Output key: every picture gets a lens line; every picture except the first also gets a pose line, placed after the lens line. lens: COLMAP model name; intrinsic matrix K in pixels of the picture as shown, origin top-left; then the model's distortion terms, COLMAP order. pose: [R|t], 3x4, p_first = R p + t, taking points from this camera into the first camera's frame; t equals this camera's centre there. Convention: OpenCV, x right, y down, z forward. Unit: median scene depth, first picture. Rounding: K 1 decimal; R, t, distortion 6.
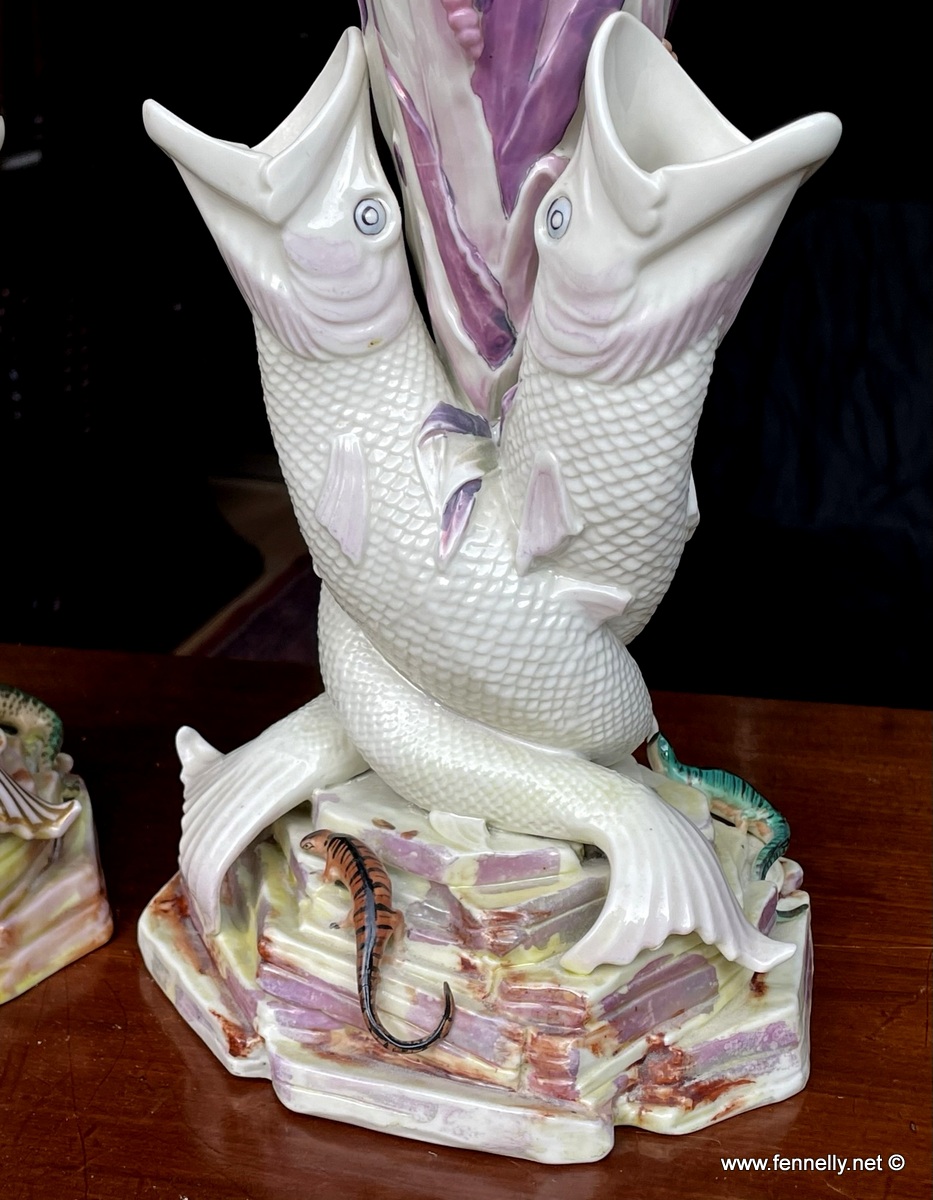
lens RADIAL K [[1902.5, 0, 466.5], [0, 1902.5, 600.0], [0, 0, 1]] dist [0.108153, -0.106547]
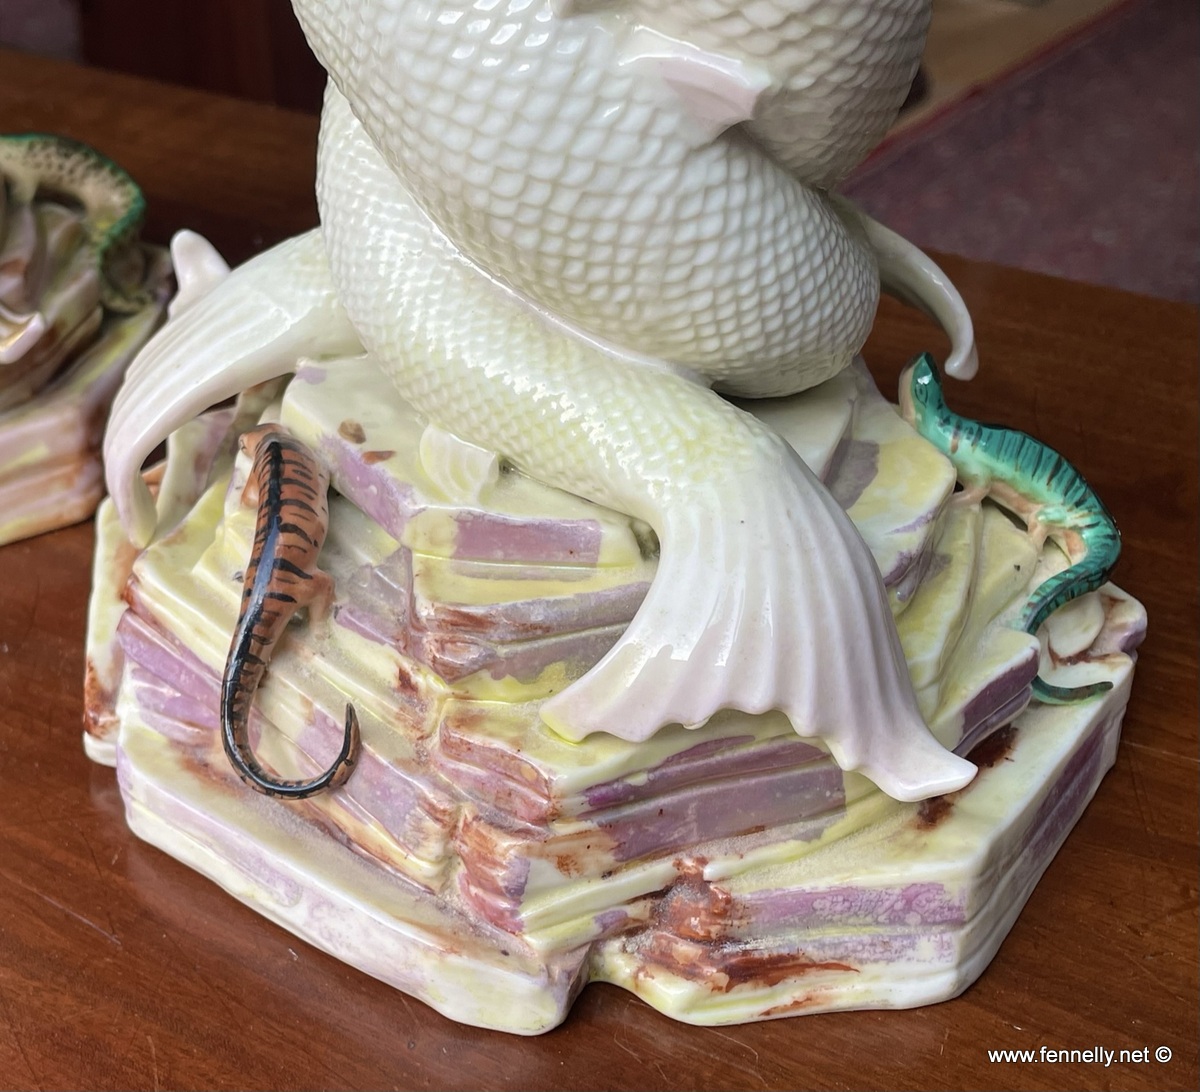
lens RADIAL K [[1720.4, 0, 599.3], [0, 1720.4, 625.6], [0, 0, 1]] dist [0.177730, -0.471087]
pose [[0.914978, 0.207688, -0.345950, 0.246263], [-0.109691, 0.953102, 0.282072, 0.010848], [0.388308, -0.220142, 0.894849, 0.534790]]
